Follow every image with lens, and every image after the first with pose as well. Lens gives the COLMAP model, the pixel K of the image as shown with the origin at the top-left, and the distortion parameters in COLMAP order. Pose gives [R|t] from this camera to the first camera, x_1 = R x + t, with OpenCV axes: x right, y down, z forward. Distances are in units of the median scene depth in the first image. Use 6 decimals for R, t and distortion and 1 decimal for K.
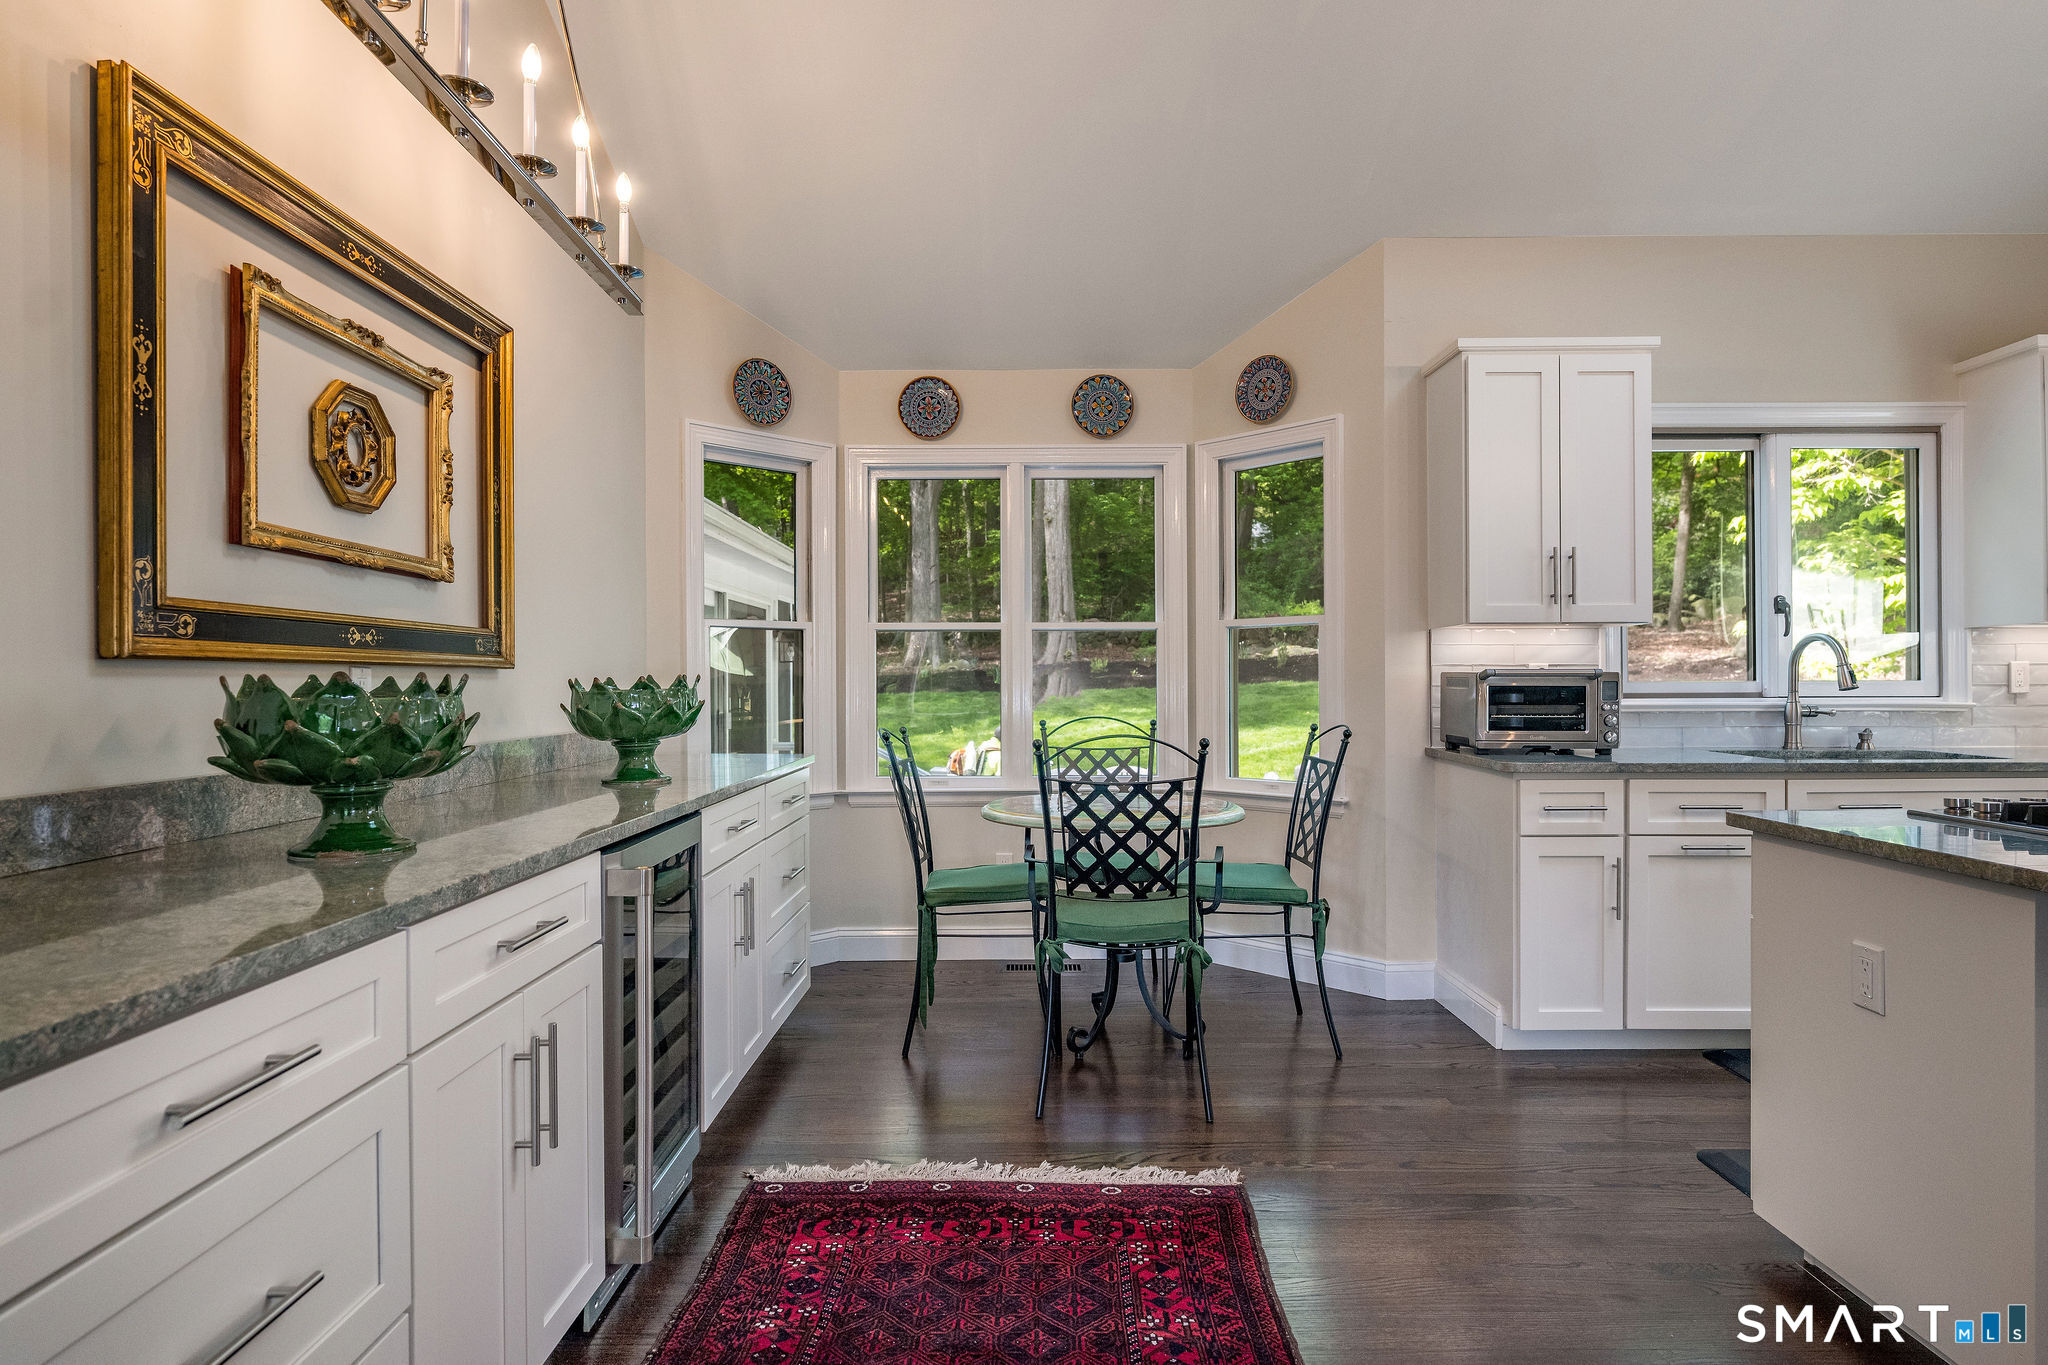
lens RADIAL K [[1096.9, 0, 1041.2], [0, 1096.9, 691.7], [0, 0, 1]] dist [0.001907, -0.002214]
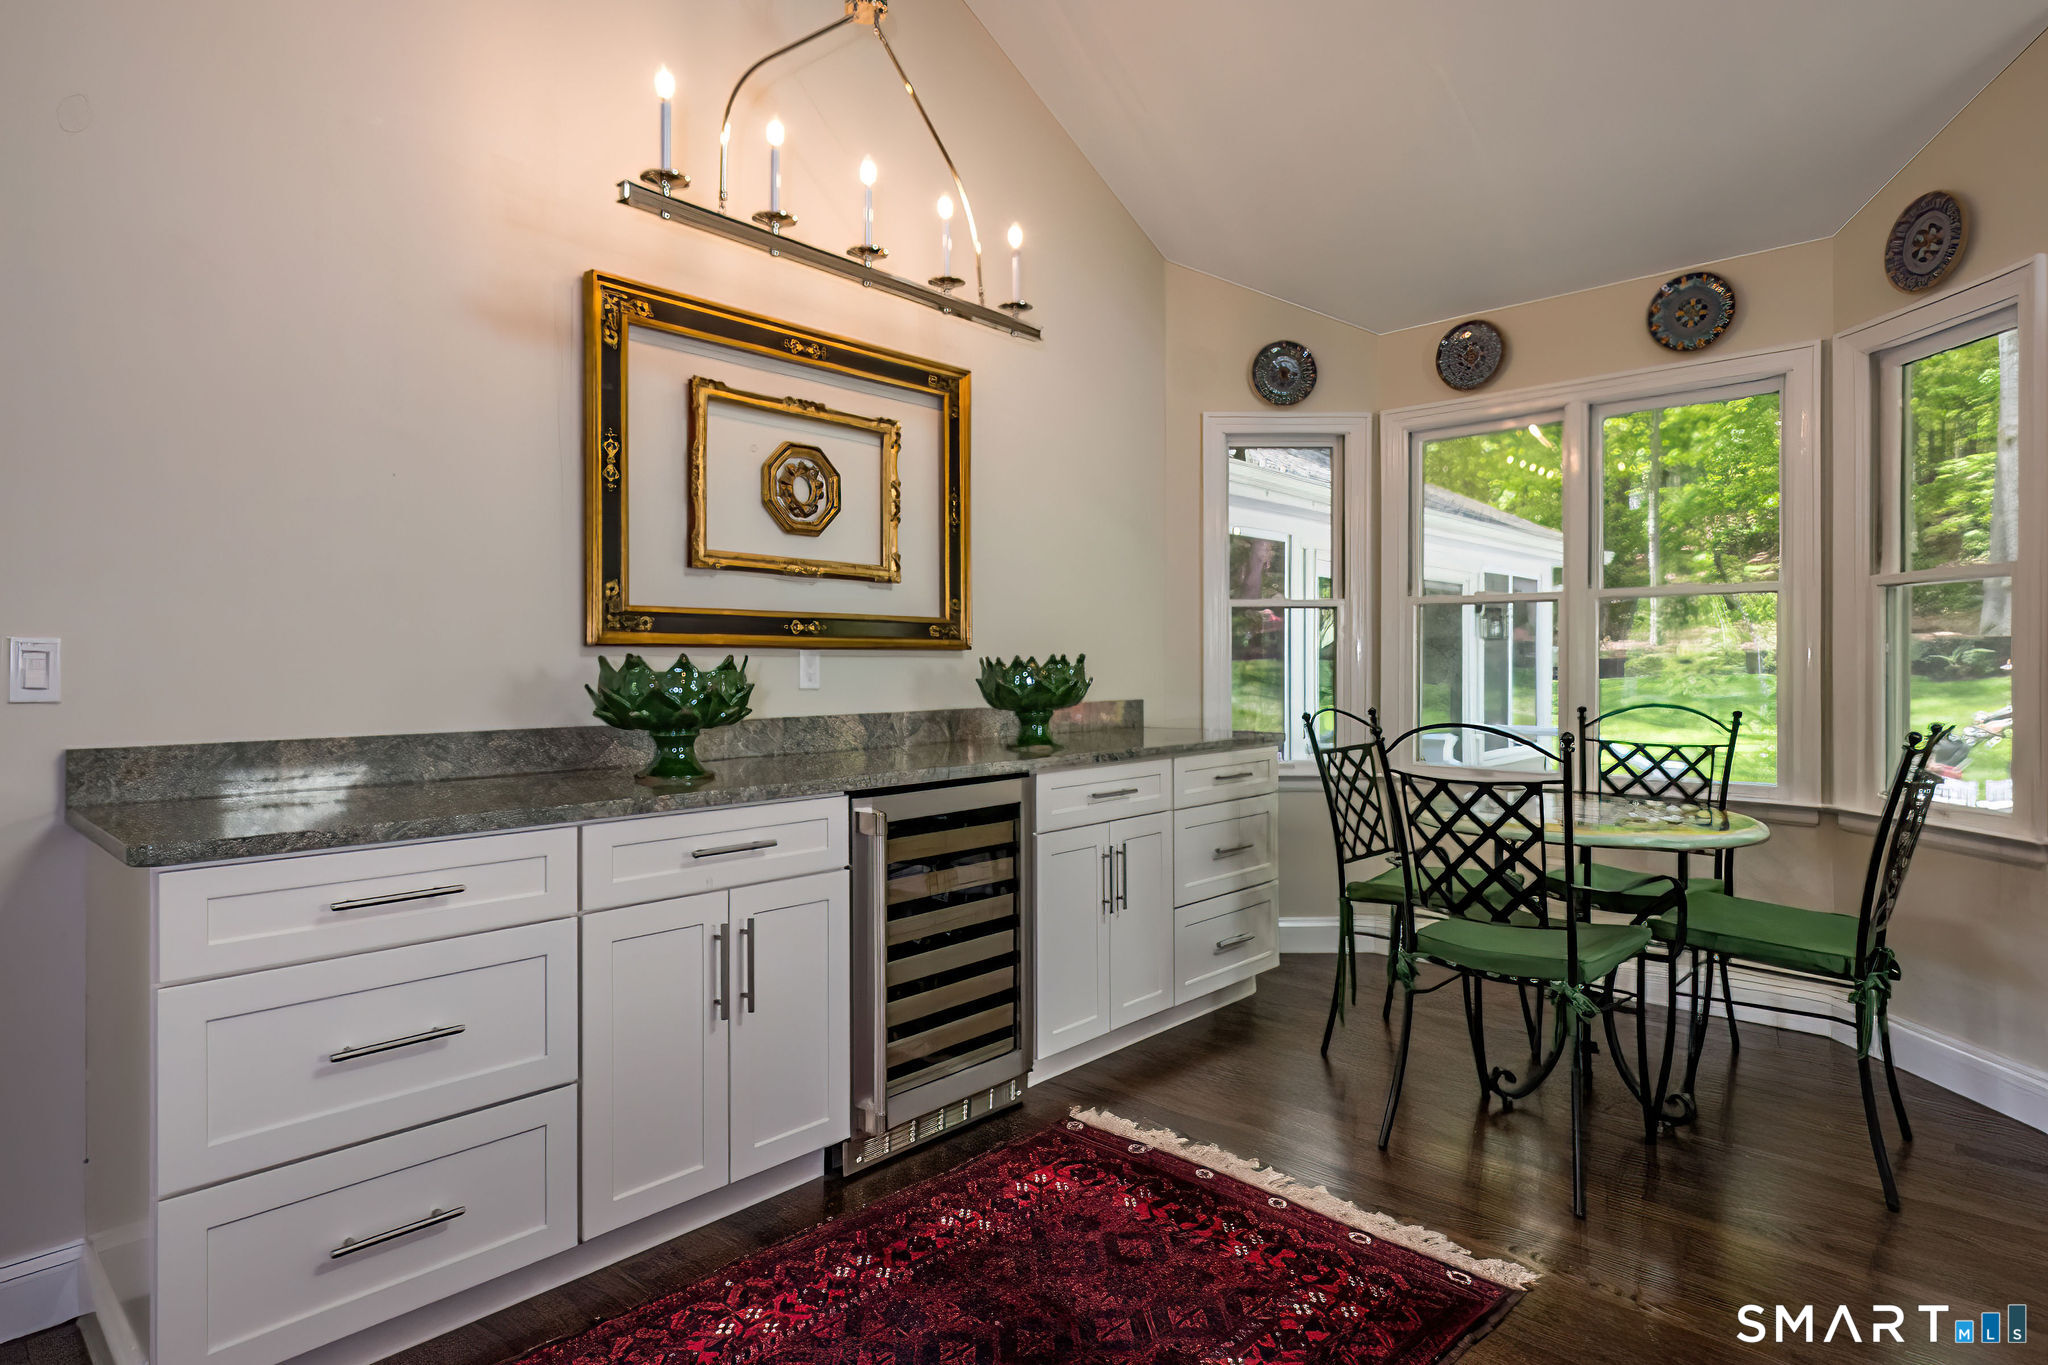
lens RADIAL K [[1096.9, 0, 1014.7], [0, 1096.9, 673.9], [0, 0, 1]] dist [0.001907, -0.002214]
pose [[0.732794, 0.008968, -0.680391, 0.384182], [-0.006865, 0.999960, 0.005787, -0.001299], [0.680416, 0.000430, 0.732826, 0.138533]]
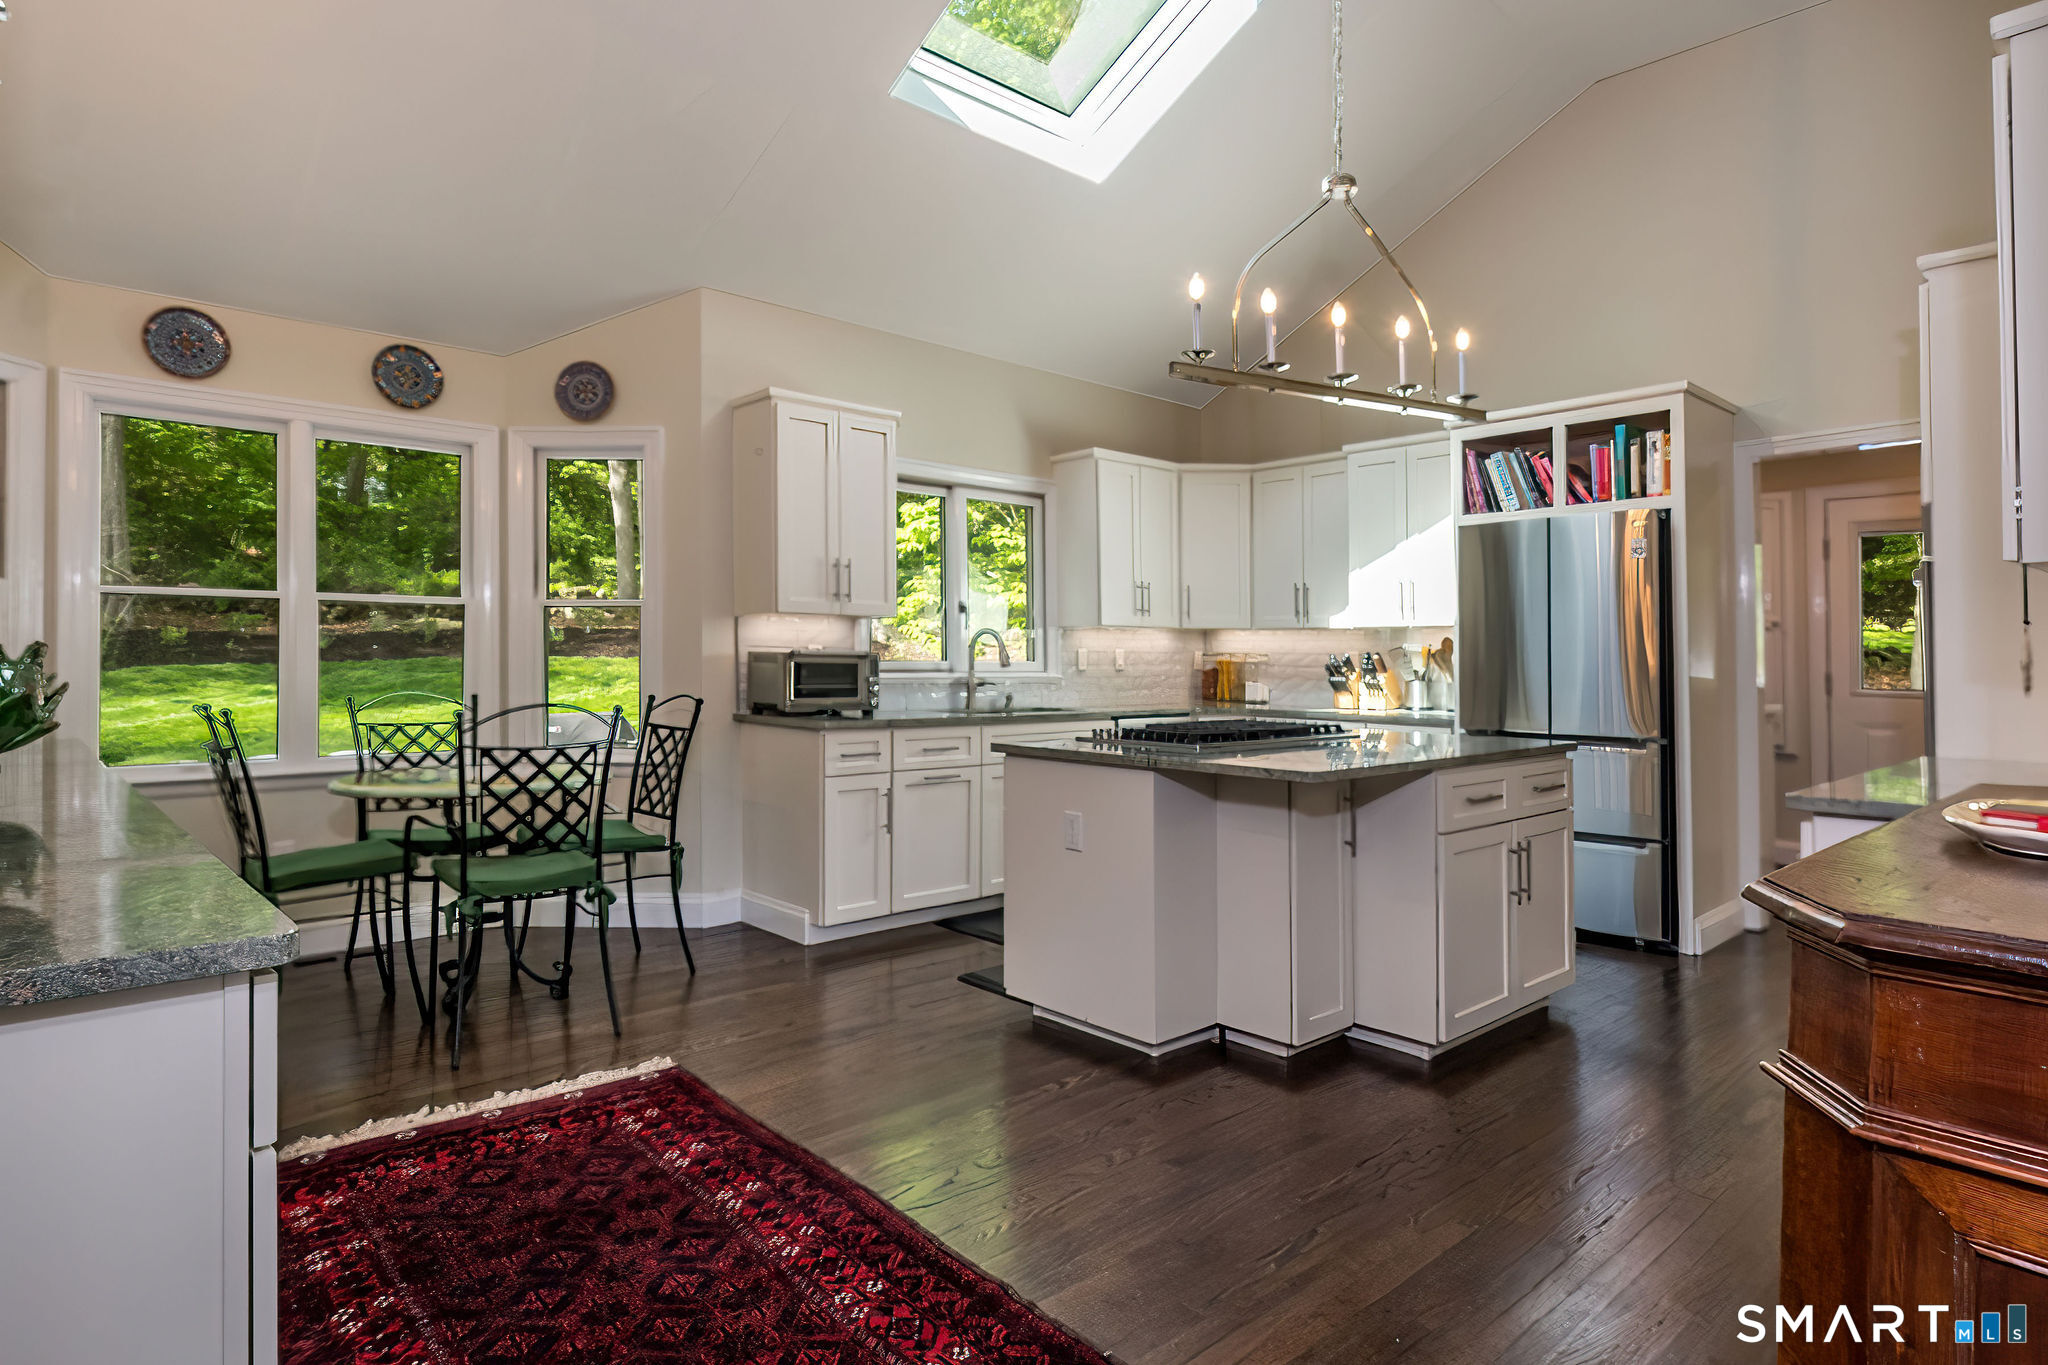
lens RADIAL K [[1096.9, 0, 1020.8], [0, 1096.9, 627.0], [0, 0, 1]] dist [0.001907, -0.002214]
pose [[0.748059, 0.027558, 0.663059, -0.308790], [-0.002515, 0.999248, -0.038693, 0.002195], [-0.663627, 0.027277, 0.747566, -0.167088]]
